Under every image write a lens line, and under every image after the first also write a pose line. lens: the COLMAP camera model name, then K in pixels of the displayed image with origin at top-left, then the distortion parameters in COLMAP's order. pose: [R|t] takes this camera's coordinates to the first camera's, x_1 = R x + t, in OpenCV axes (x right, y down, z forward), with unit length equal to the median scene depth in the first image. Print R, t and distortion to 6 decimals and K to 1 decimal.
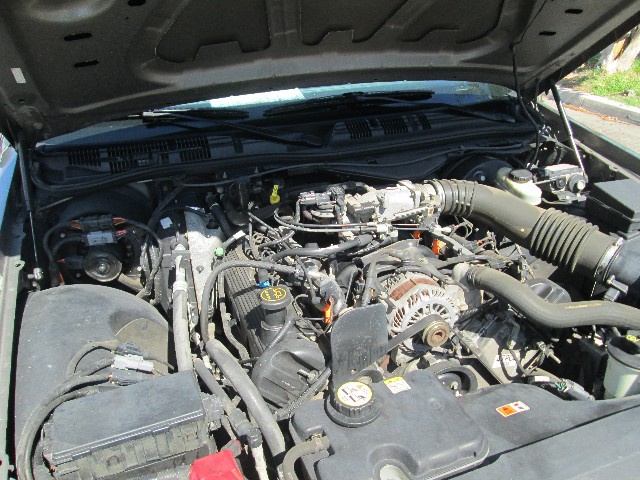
lens RADIAL K [[548.0, 0, 321.7], [0, 548.0, 241.9], [0, 0, 1]] dist [-0.046486, 0.019115]
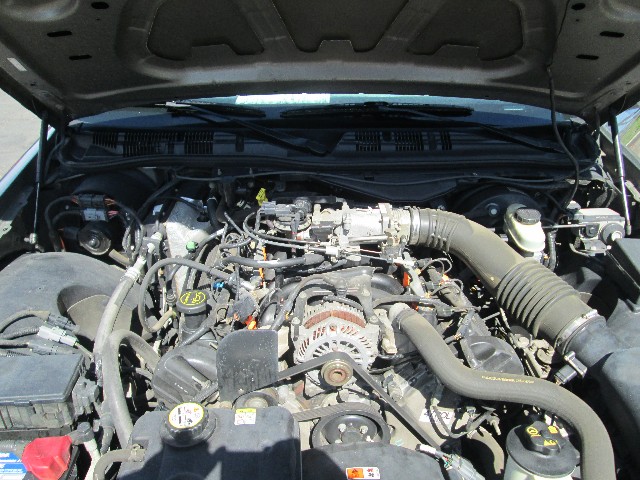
lens RADIAL K [[548.0, 0, 319.9], [0, 548.0, 241.0], [0, 0, 1]] dist [-0.046486, 0.019115]
pose [[0.950654, 0.164793, -0.262871, 0.308790], [-0.158565, 0.986328, 0.044885, -0.073858], [0.266674, -0.000988, 0.963786, 0.064065]]
